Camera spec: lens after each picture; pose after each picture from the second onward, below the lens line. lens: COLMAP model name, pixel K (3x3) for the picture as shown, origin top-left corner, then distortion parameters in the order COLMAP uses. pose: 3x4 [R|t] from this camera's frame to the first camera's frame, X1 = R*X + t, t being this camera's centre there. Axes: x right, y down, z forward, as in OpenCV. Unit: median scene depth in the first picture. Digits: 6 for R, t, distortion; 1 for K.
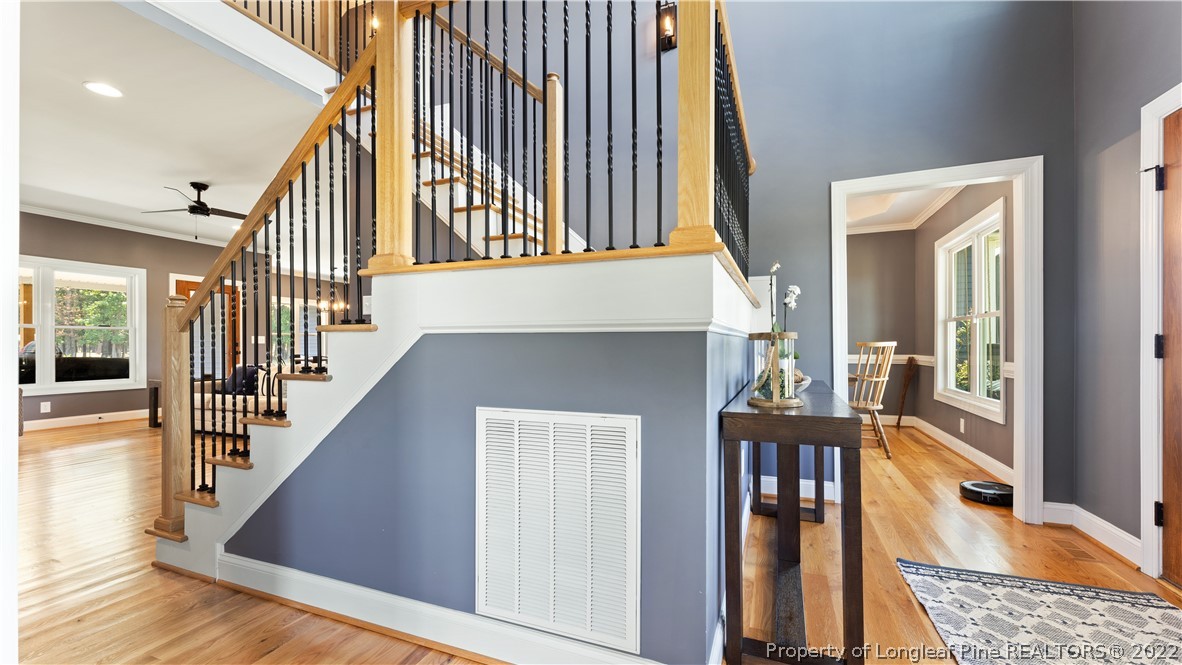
lens RADIAL K [[483.4, 0, 588.7], [0, 483.4, 331.3], [0, 0, 1]] dist [-0.001505, -0.000337]
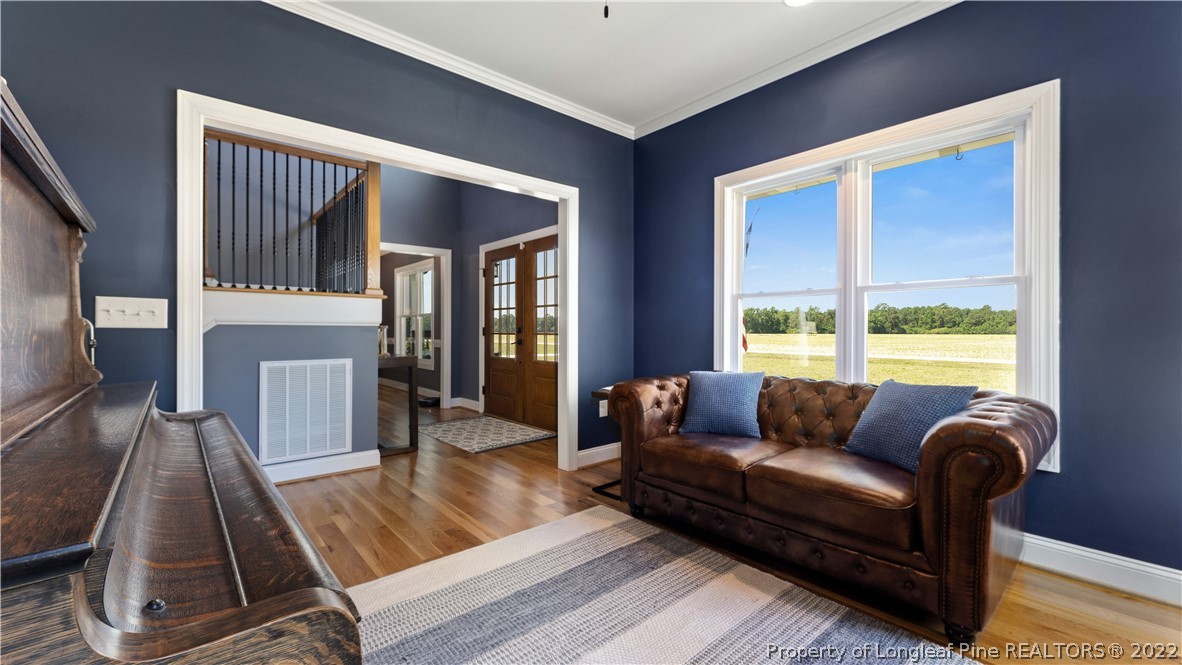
lens RADIAL K [[483.4, 0, 588.7], [0, 483.4, 331.3], [0, 0, 1]] dist [-0.001505, -0.000337]
pose [[0.460032, 0.000460, 0.887902, -0.950238], [-0.018521, 0.999787, 0.009079, -0.009148], [-0.887709, -0.020622, 0.459943, -0.764741]]
